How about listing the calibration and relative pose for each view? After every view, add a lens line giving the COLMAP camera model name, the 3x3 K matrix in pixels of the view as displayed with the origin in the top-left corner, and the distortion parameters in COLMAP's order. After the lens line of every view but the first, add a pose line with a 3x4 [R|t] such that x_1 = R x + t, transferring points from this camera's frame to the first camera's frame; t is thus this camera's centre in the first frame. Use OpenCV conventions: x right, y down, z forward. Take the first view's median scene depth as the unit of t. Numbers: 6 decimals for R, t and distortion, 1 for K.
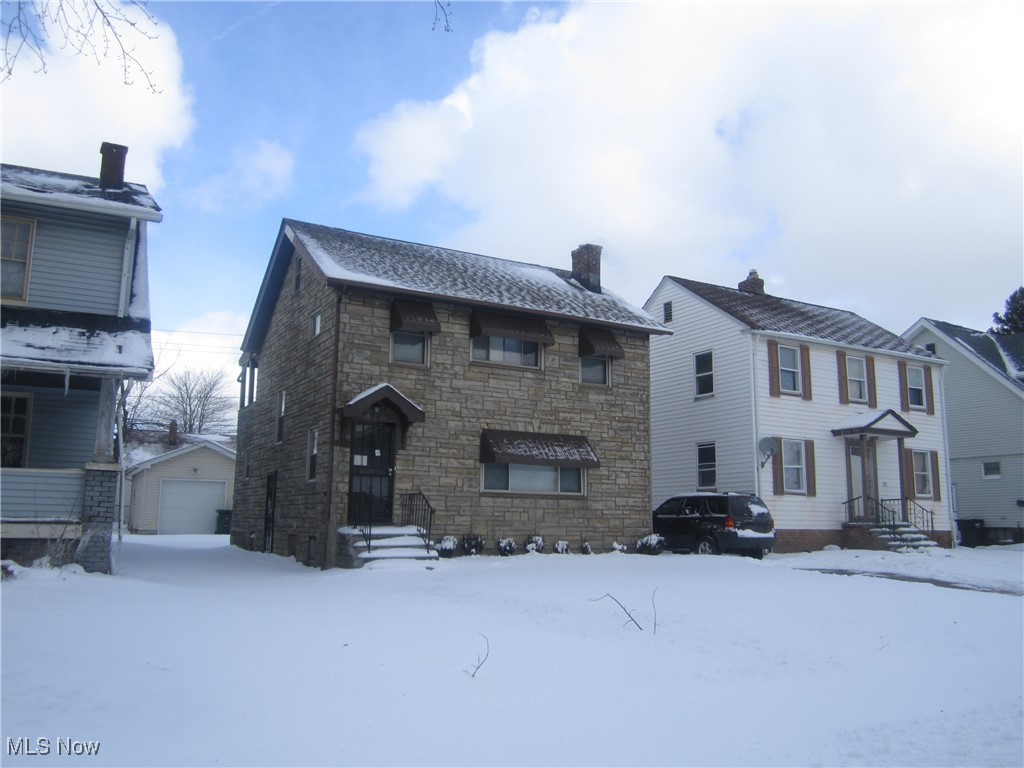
lens RADIAL K [[849.7, 0, 511.9], [0, 849.7, 386.1], [0, 0, 1]] dist [-0.050179, 0.017570]
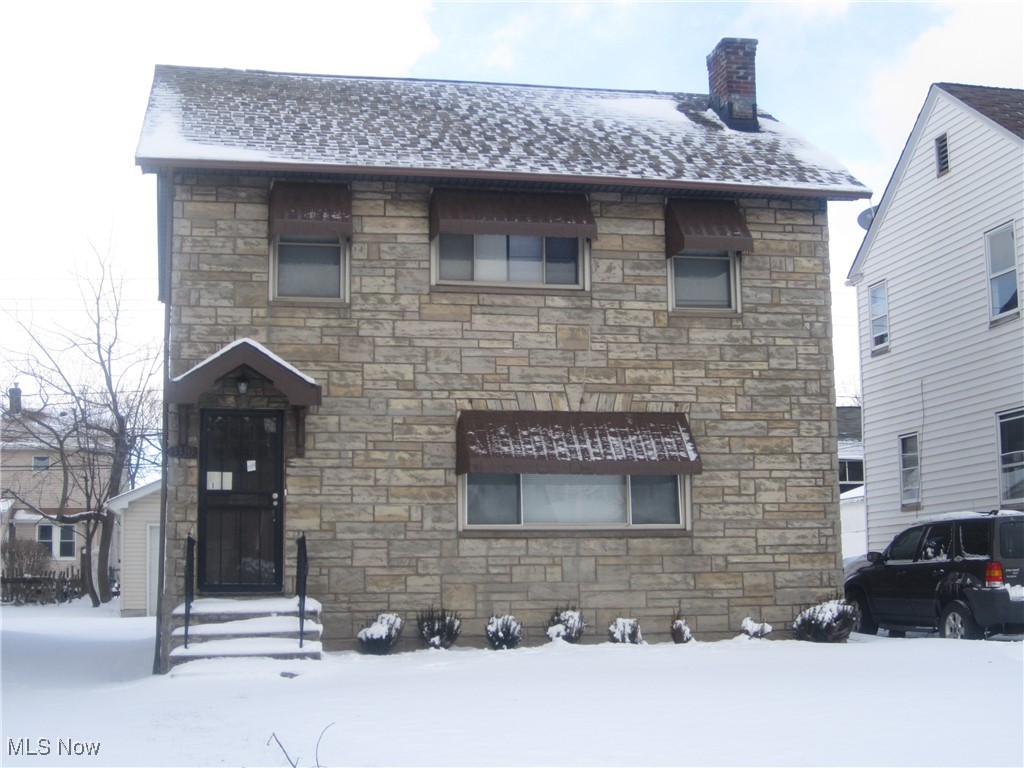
lens RADIAL K [[1490.6, 0, 512.4], [0, 1490.6, 383.6], [0, 0, 1]] dist [-0.119082, 0.000000]
pose [[0.950445, -0.065975, -0.303813, 0.269862], [0.073984, 0.997148, 0.014915, 0.021485], [0.301962, -0.036653, 0.952615, 0.123012]]
